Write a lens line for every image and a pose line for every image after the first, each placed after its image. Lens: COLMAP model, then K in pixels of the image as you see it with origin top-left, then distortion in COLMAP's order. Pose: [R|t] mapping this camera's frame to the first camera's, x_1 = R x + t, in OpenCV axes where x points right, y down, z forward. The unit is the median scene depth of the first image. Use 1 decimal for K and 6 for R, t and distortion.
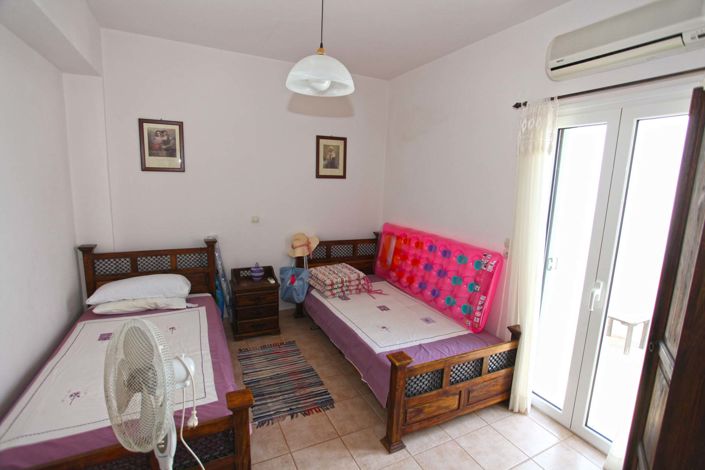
lens RADIAL K [[365.6, 0, 352.5], [0, 365.6, 235.0], [0, 0, 1]] dist [-0.001858, 0.000223]
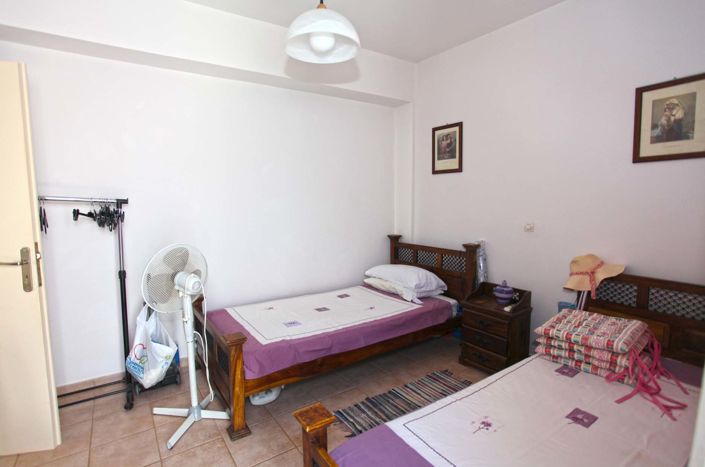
lens RADIAL K [[365.6, 0, 352.5], [0, 365.6, 233.5], [0, 0, 1]] dist [-0.001858, 0.000223]
pose [[0.148947, 0.067726, -0.986523, 0.474007], [-0.139182, 0.989156, 0.046893, -0.014872], [0.979001, 0.130322, 0.156758, 0.579894]]
